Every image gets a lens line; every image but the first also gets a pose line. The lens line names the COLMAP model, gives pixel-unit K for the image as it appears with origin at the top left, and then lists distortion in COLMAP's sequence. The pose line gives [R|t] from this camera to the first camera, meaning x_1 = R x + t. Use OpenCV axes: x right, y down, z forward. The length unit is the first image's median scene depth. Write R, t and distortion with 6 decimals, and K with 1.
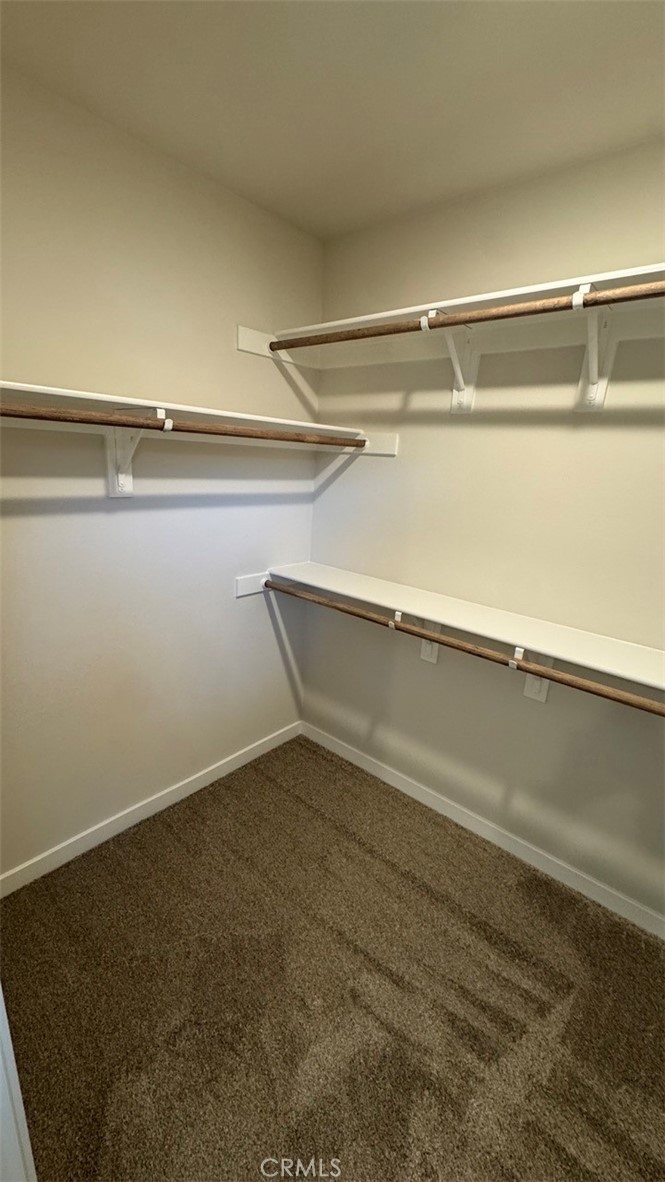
lens RADIAL K [[472.5, 0, 332.5], [0, 472.5, 591.0], [0, 0, 1]] dist [-0.000893, -0.000491]
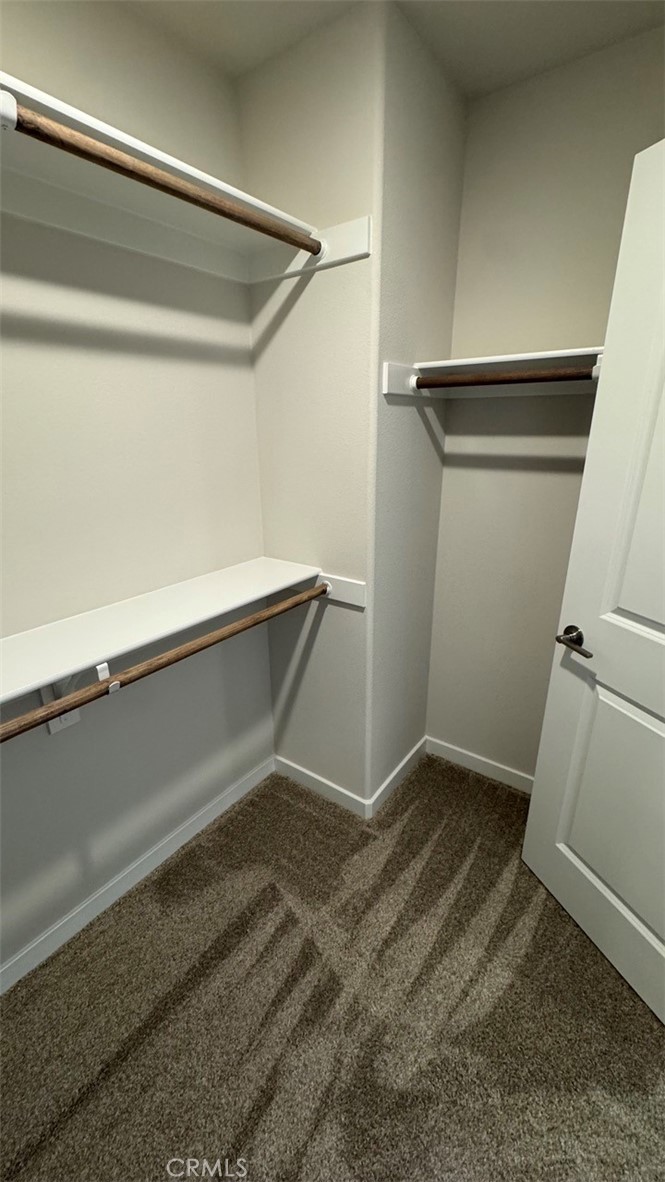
lens RADIAL K [[472.5, 0, 332.5], [0, 472.5, 591.0], [0, 0, 1]] dist [-0.000893, -0.000491]
pose [[-0.083062, -0.387884, 0.917958, -0.253741], [0.276717, 0.875939, 0.395168, -0.167383], [-0.957355, 0.286838, 0.034577, 0.632566]]
